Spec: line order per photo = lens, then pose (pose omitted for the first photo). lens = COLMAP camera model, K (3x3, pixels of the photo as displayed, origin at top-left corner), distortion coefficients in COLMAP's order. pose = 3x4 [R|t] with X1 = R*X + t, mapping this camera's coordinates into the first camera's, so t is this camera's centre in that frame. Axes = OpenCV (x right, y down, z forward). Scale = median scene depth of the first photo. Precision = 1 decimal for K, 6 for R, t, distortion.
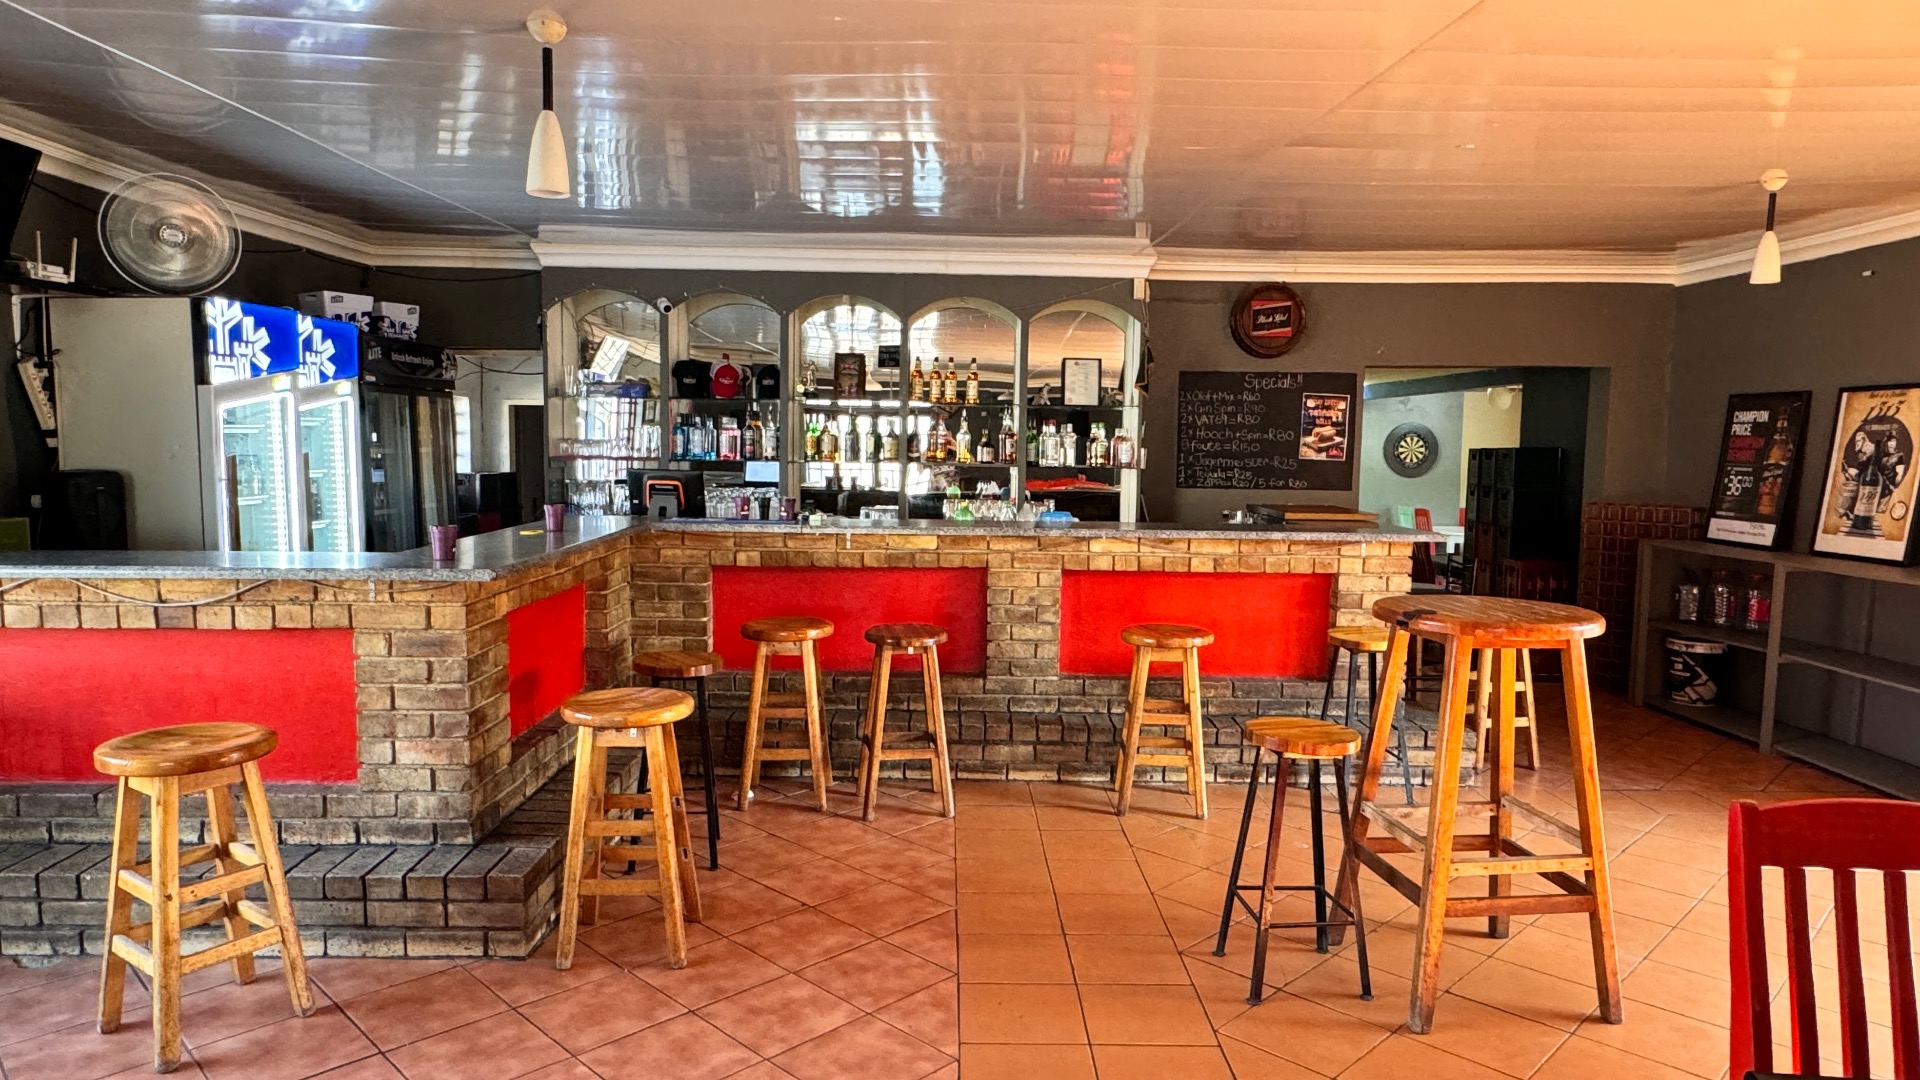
lens RADIAL K [[1183.5, 0, 960.0], [0, 1183.5, 540.0], [0, 0, 1]] dist [0.004035, 0.001799]
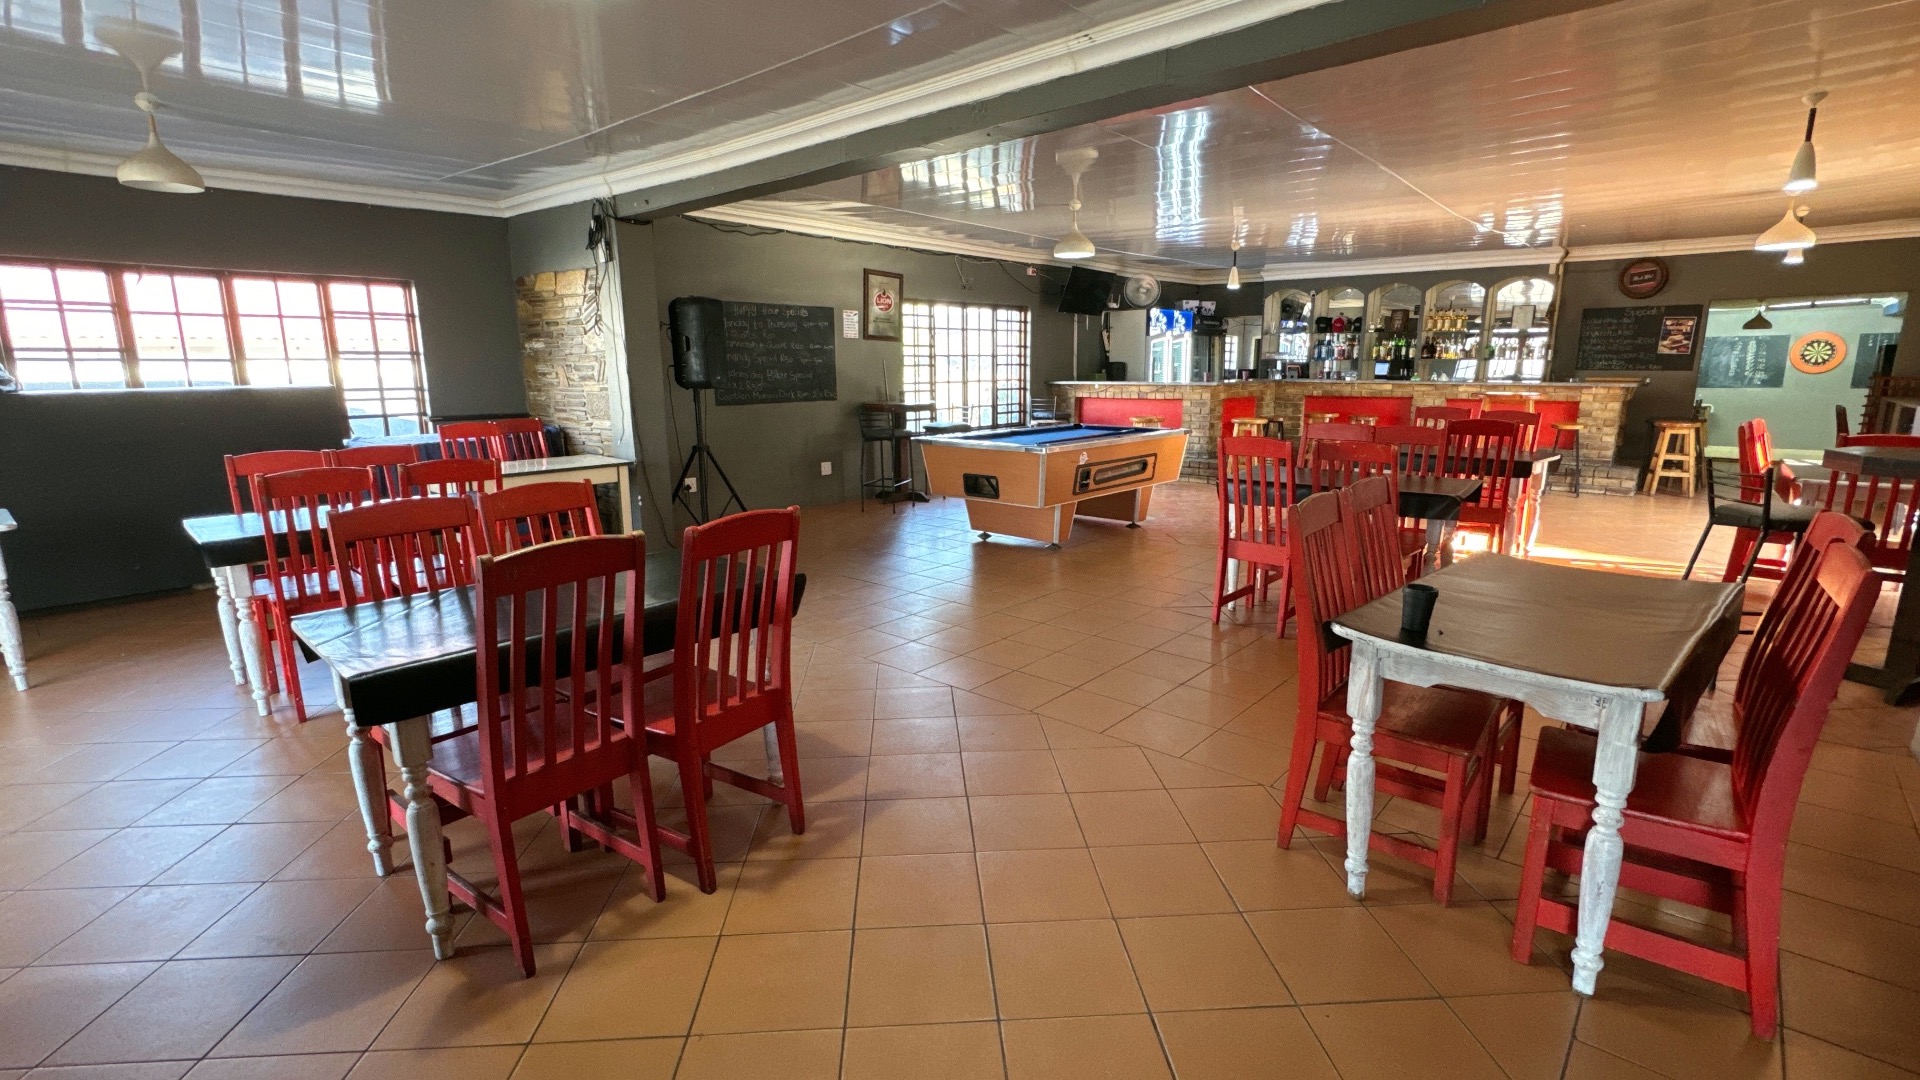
lens RADIAL K [[870.6, 0, 960.0], [0, 870.6, 540.0], [0, 0, 1]] dist [-0.002048, -0.000259]
pose [[0.742975, 0.117454, -0.658933, 0.568248], [-0.042343, 0.990759, 0.128858, 0.128028], [0.667979, -0.067837, 0.741082, -1.055955]]
